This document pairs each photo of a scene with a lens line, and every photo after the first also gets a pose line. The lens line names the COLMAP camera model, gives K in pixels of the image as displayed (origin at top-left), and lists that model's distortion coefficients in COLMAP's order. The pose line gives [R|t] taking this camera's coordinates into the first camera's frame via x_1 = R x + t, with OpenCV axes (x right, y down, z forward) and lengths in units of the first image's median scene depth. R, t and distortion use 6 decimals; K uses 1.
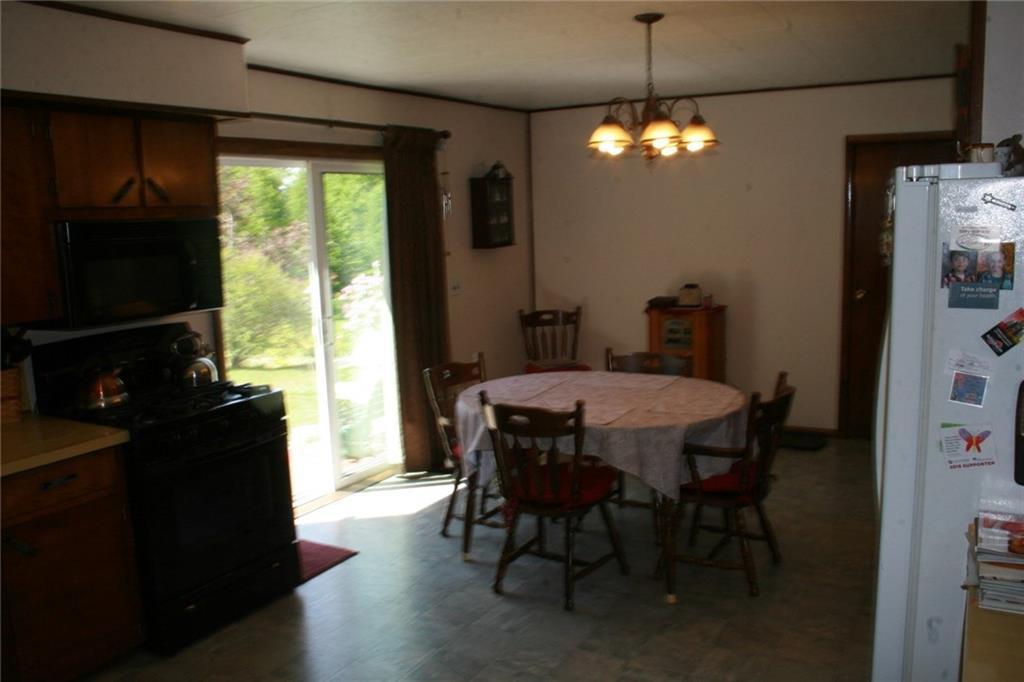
lens RADIAL K [[844.4, 0, 513.5], [0, 844.4, 343.9], [0, 0, 1]] dist [-0.211789, 0.273420]
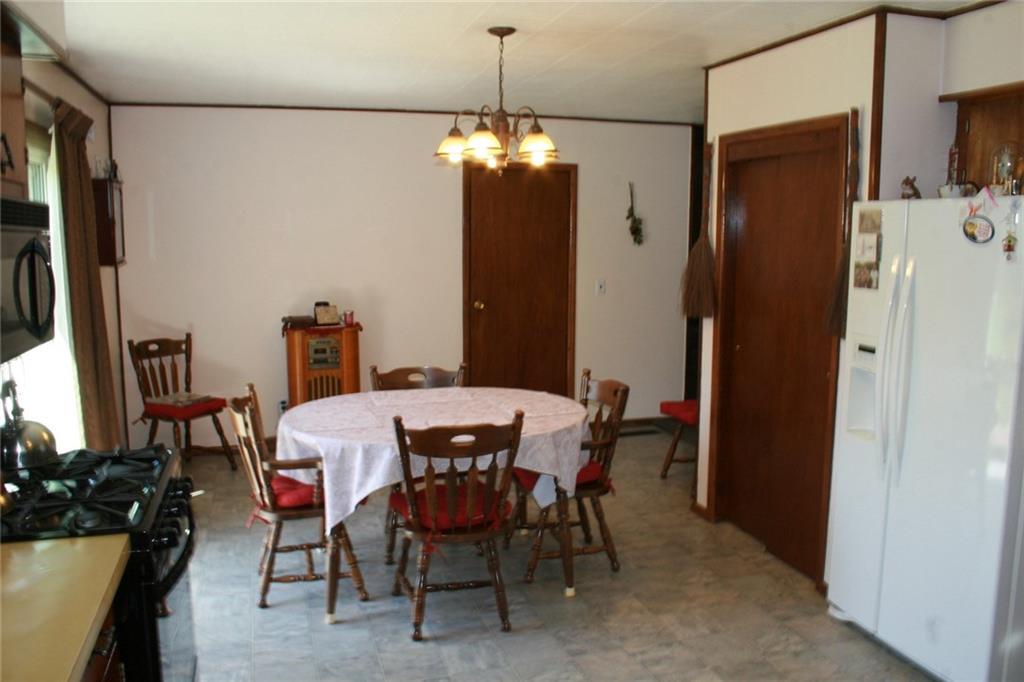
lens RADIAL K [[844.4, 0, 513.5], [0, 844.4, 343.9], [0, 0, 1]] dist [-0.211789, 0.273420]
pose [[0.695253, -0.060808, 0.716188, -0.524801], [0.083672, 0.996488, 0.003380, -0.012528], [-0.713879, 0.057575, 0.697899, 0.266109]]
